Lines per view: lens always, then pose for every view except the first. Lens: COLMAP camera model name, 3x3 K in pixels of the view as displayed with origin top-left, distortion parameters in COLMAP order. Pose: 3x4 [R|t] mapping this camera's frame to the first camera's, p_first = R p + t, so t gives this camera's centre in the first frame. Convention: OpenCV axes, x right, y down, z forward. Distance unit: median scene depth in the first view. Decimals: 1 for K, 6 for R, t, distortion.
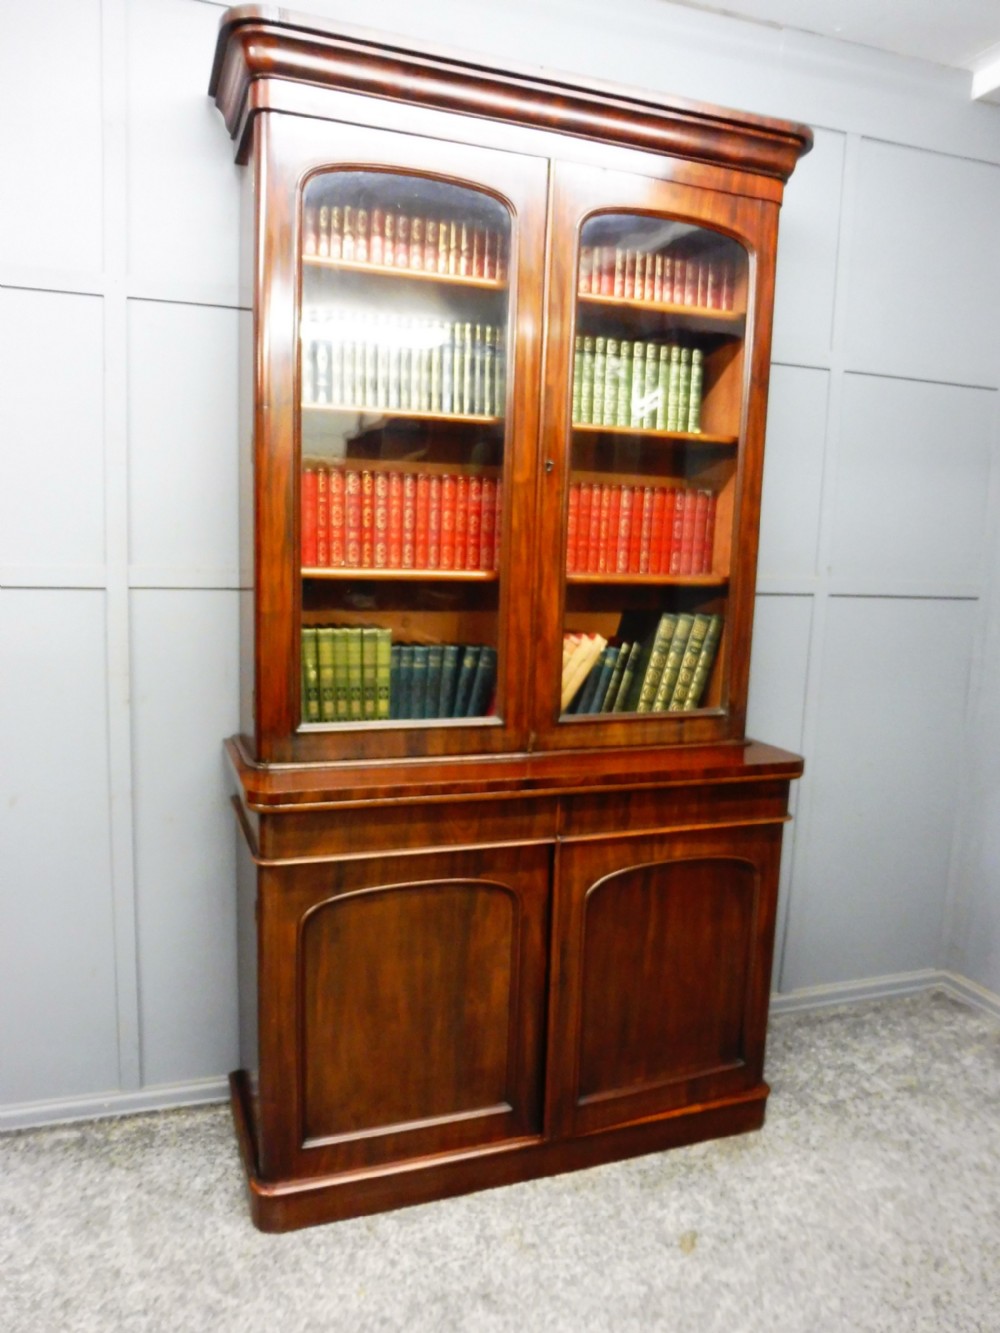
lens RADIAL K [[973.7, 0, 488.2], [0, 973.7, 665.7], [0, 0, 1]] dist [-0.050611, 0.014903]
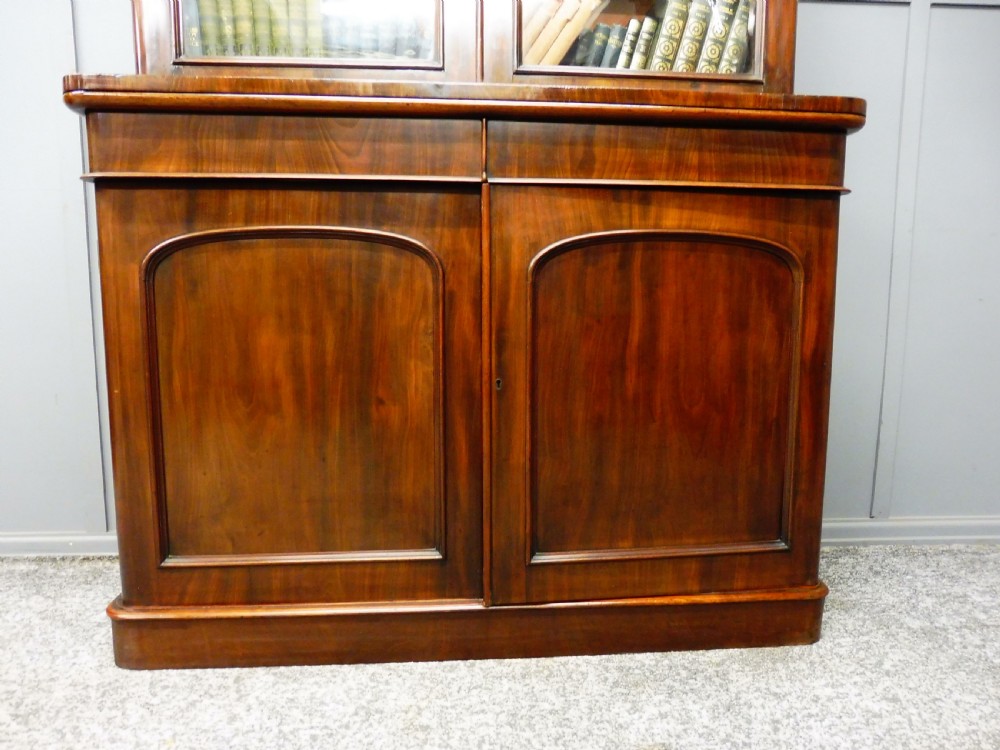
lens RADIAL K [[730.5, 0, 500.0], [0, 730.5, 380.8], [0, 0, 1]] dist [-0.050611, 0.014903]
pose [[0.964634, 0.006797, -0.263506, 0.214928], [-0.011122, 0.999827, -0.014928, 0.319021], [0.263359, 0.017331, 0.964542, 0.442730]]
